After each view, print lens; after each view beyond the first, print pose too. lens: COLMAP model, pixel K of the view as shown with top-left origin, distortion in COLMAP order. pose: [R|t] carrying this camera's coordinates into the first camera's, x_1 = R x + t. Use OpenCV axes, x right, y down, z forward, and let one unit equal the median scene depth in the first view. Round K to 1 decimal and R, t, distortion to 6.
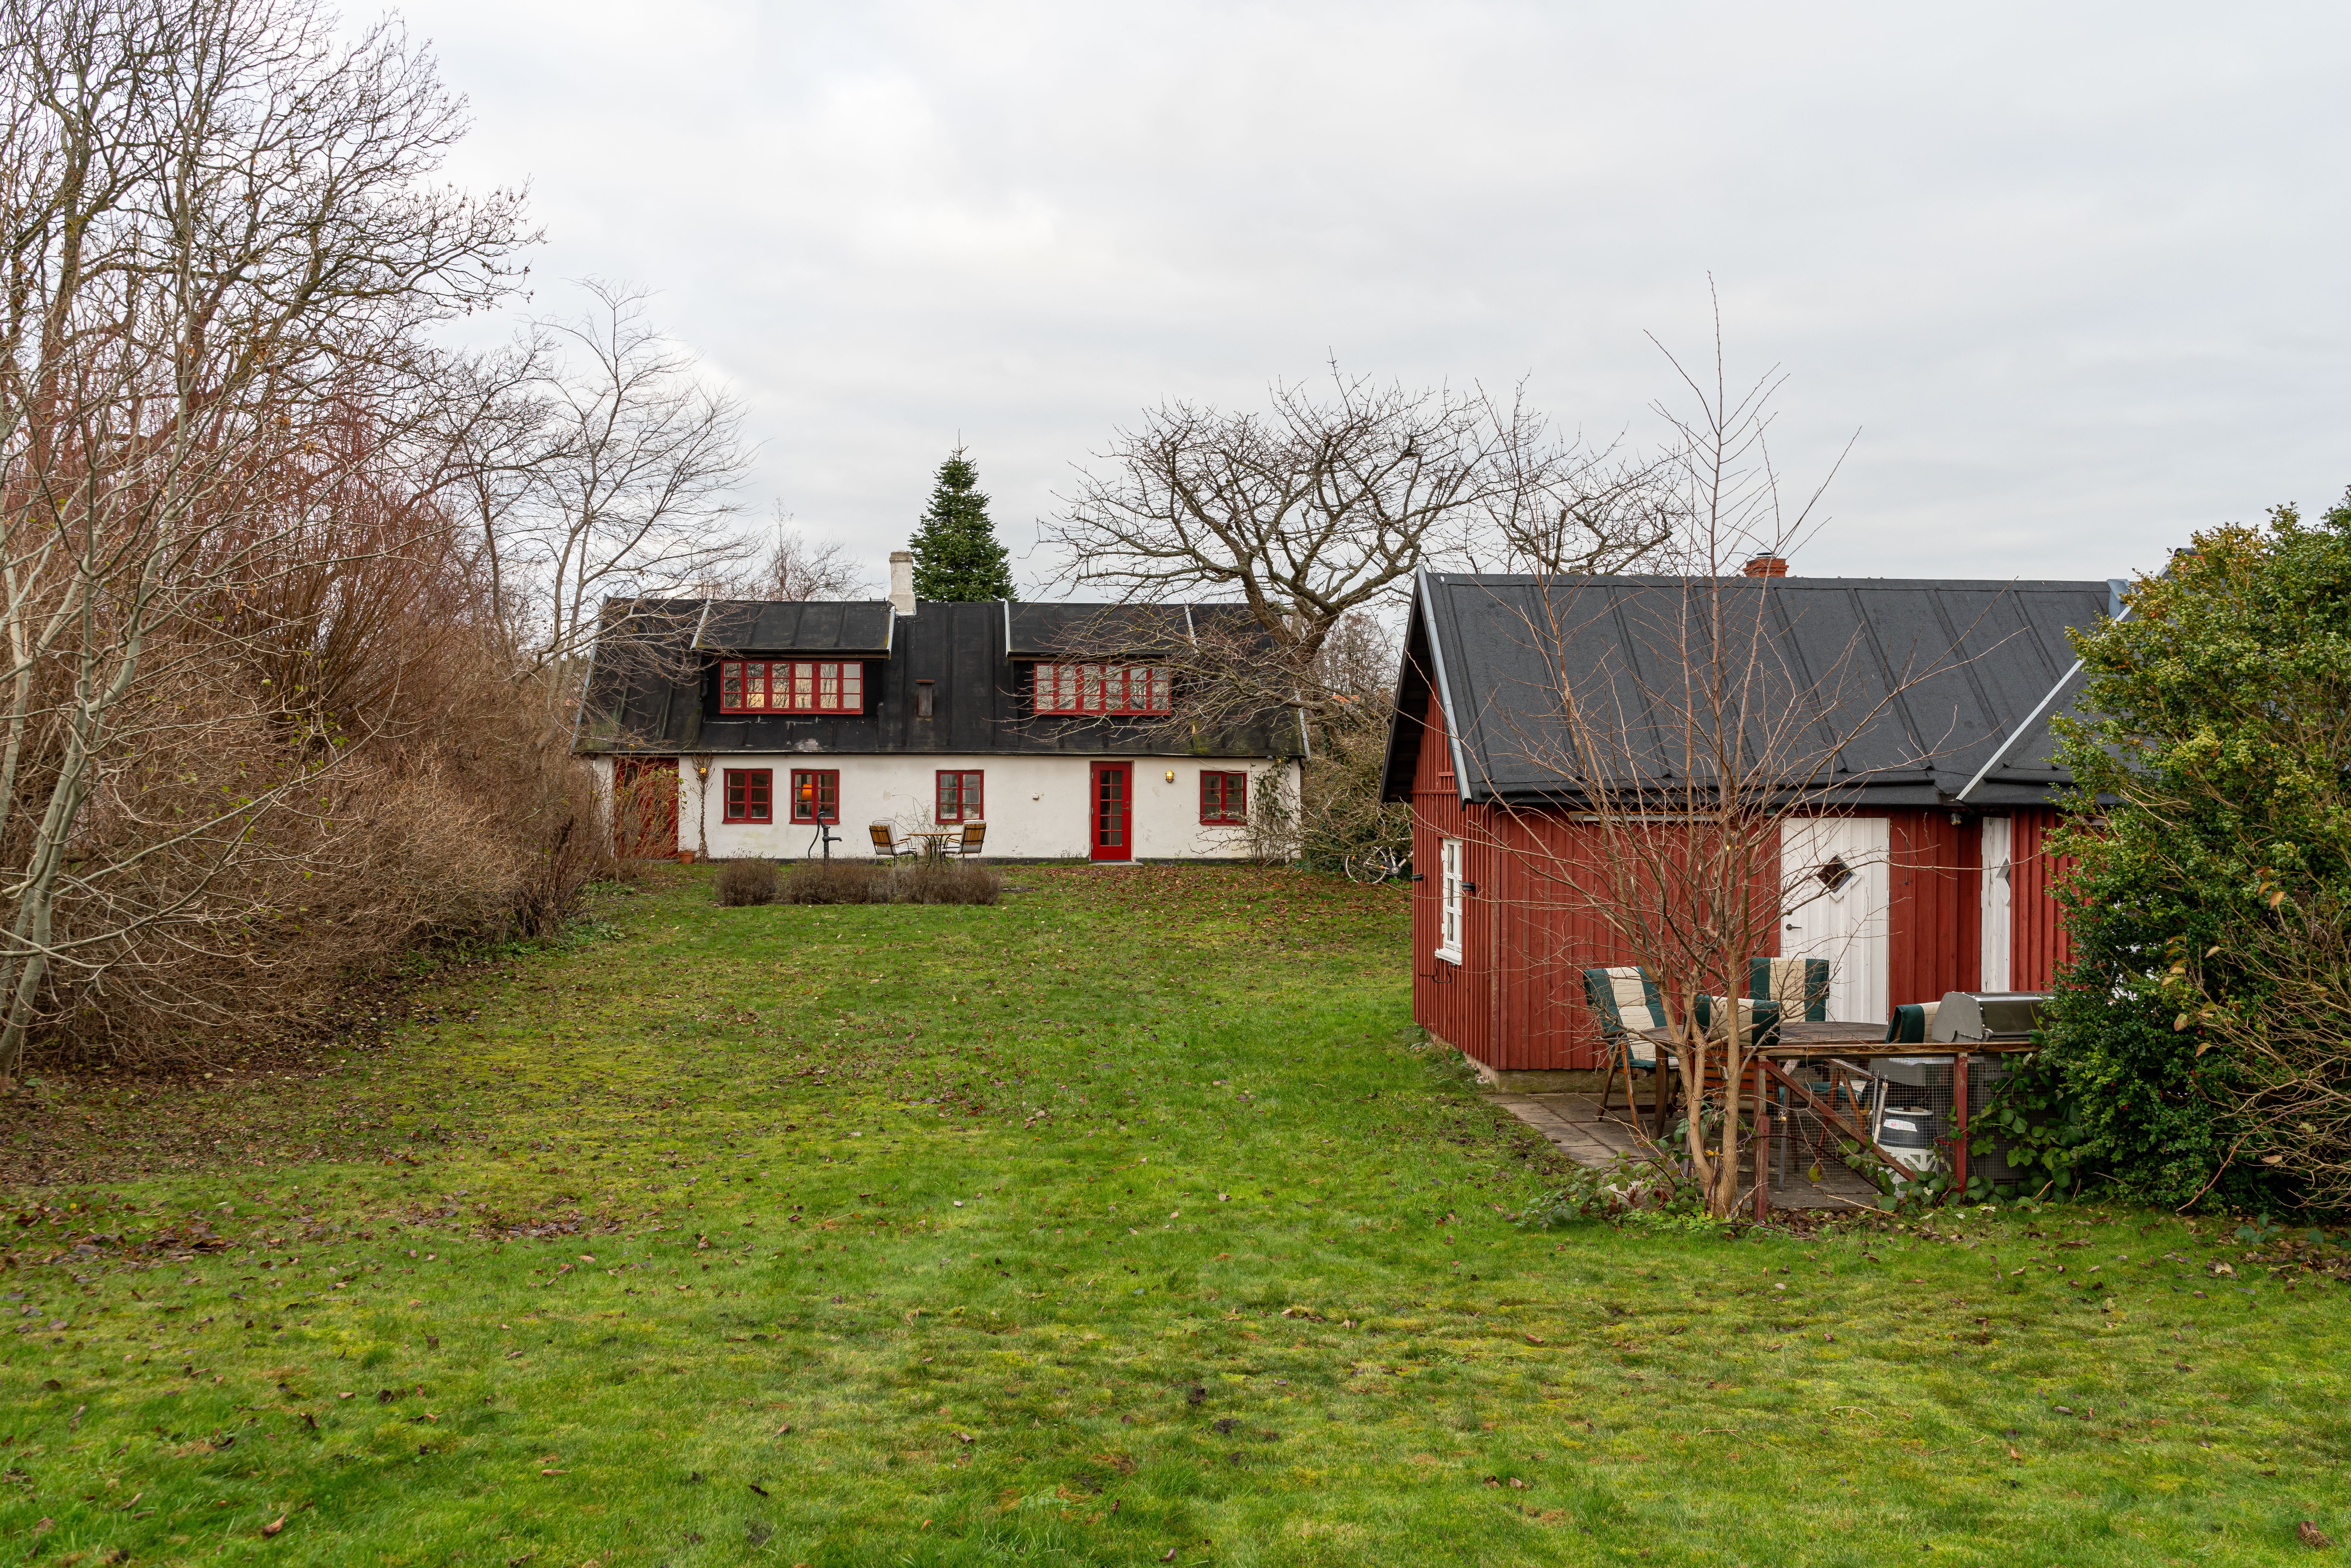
lens RADIAL K [[1889.1, 0, 1178.6], [0, 1889.1, 796.8], [0, 0, 1]] dist [-0.003008, 0.005267]
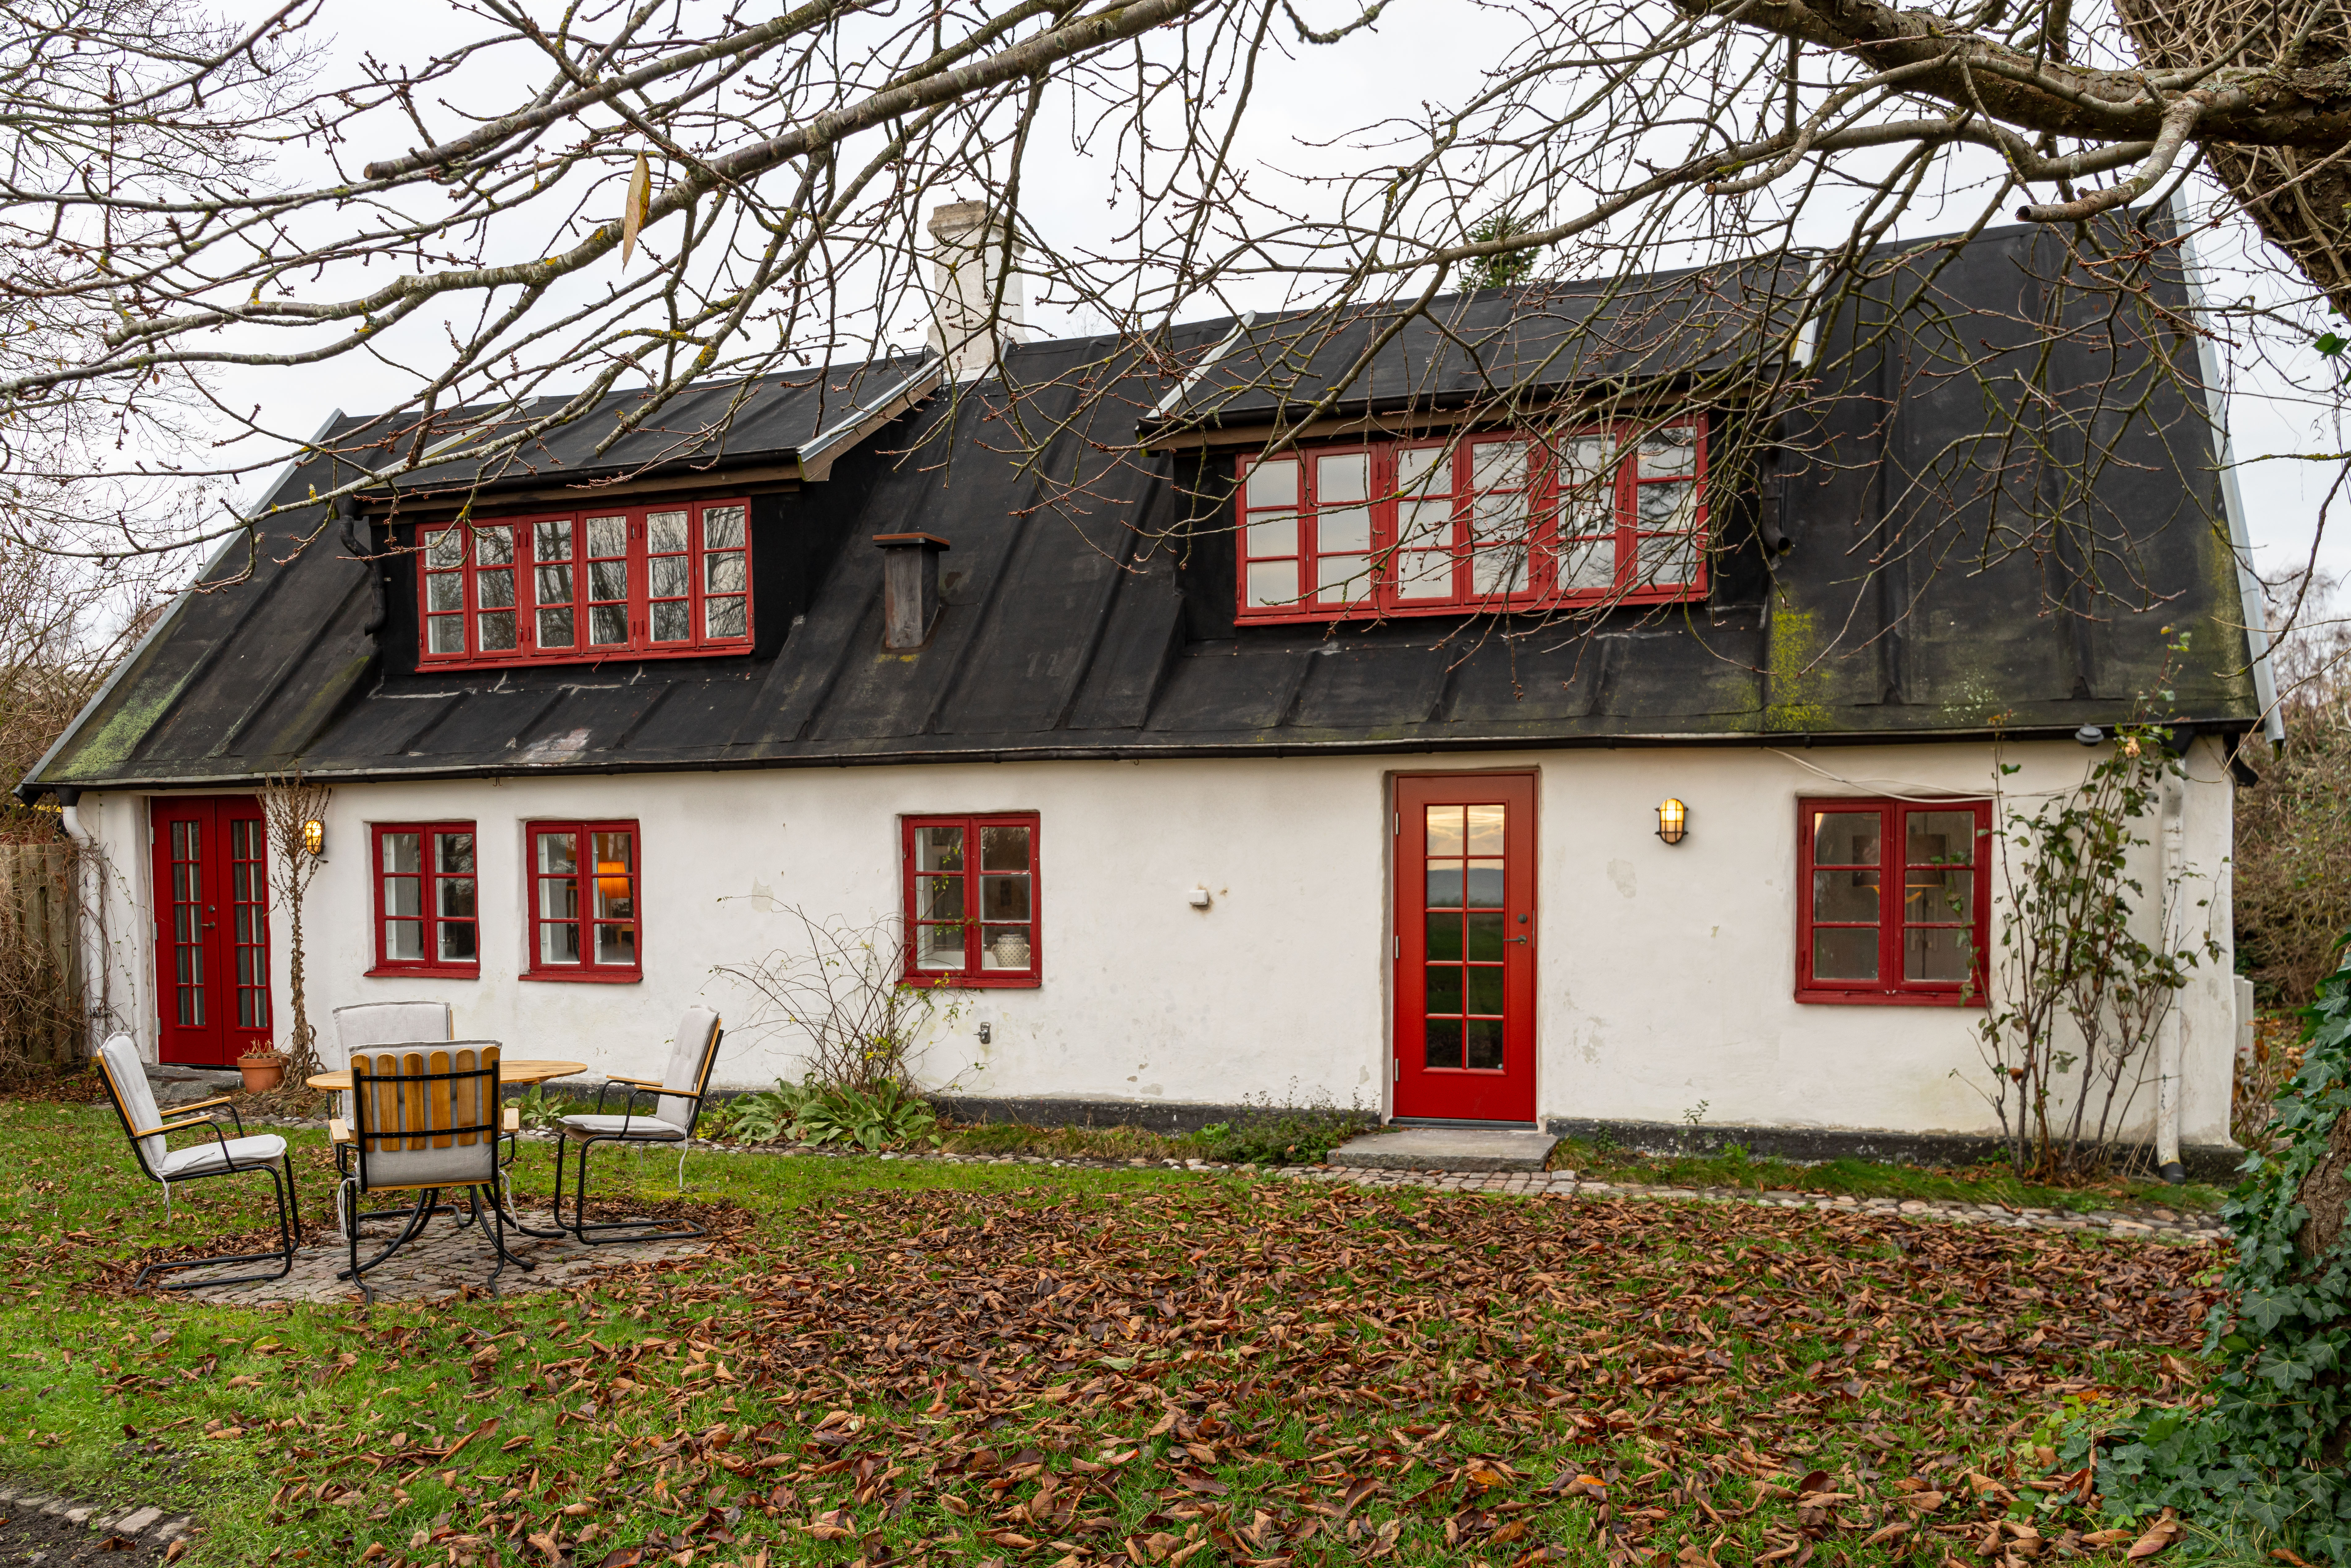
lens RADIAL K [[1951.9, 0, 1147.8], [0, 1951.9, 925.0], [0, 0, 1]] dist [0.001497, -0.005330]
pose [[0.894579, 0.004200, -0.446890, 0.054012], [0.009072, 0.999579, 0.027555, -0.004451], [0.446818, -0.028704, 0.894164, 0.746936]]
